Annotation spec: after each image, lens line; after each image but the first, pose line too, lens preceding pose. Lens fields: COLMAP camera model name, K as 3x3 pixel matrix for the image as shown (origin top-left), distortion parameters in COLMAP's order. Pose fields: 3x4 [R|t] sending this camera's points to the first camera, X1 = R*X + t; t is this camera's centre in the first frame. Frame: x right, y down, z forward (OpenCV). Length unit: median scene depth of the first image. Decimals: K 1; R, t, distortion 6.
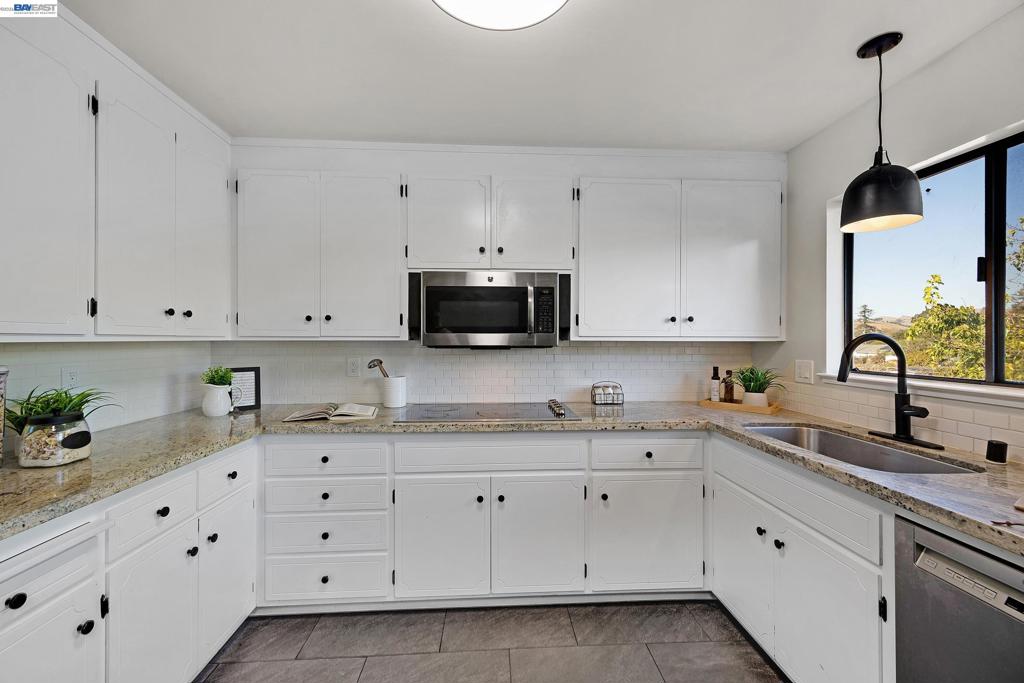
lens RADIAL K [[412.8, 0, 512.7], [0, 412.8, 342.4], [0, 0, 1]] dist [0.010023, -0.000042]
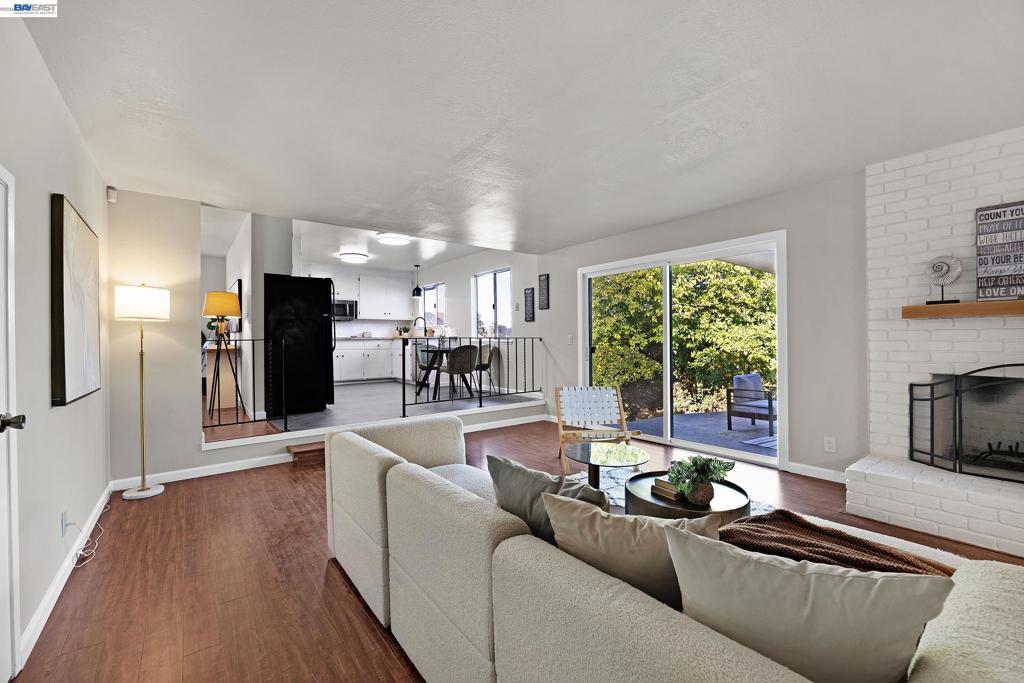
lens RADIAL K [[419.4, 0, 508.3], [0, 419.4, 340.2], [0, 0, 1]] dist [-0.000337, -0.000103]
pose [[0.830782, -0.011943, 0.556469, -0.871712], [0.012919, 0.999914, 0.002173, 0.207423], [-0.556448, 0.005384, 0.830865, -3.006563]]
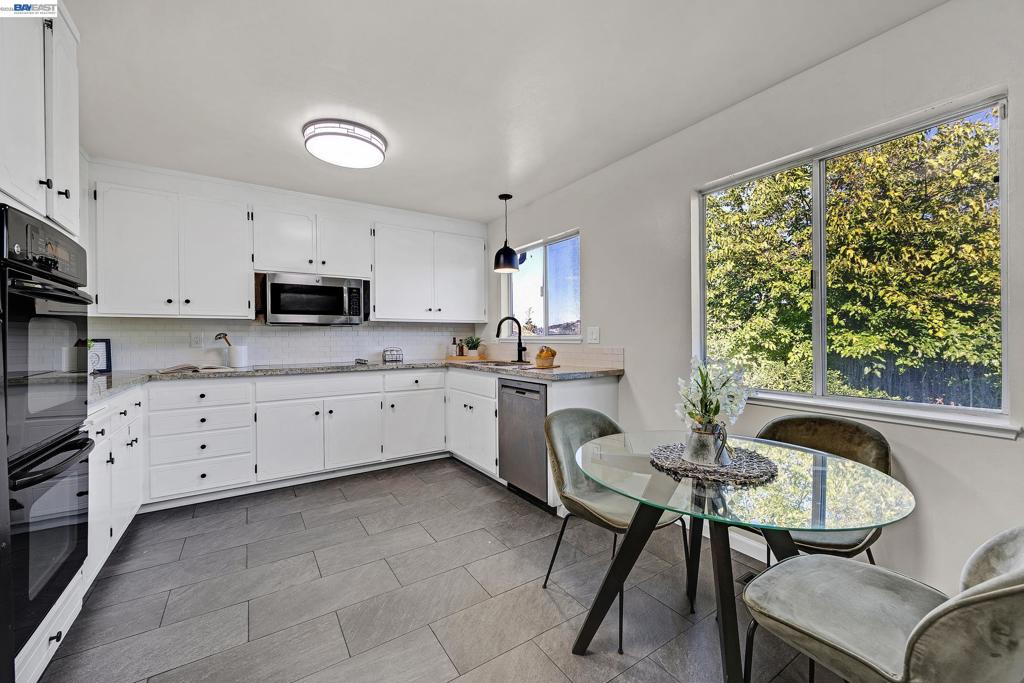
lens RADIAL K [[412.8, 0, 512.7], [0, 412.8, 340.5], [0, 0, 1]] dist [0.010023, -0.000042]
pose [[0.868091, -0.010153, 0.496301, -0.194621], [0.008530, 0.999948, 0.005536, 0.073290], [-0.496331, -0.000572, 0.868133, -0.749255]]
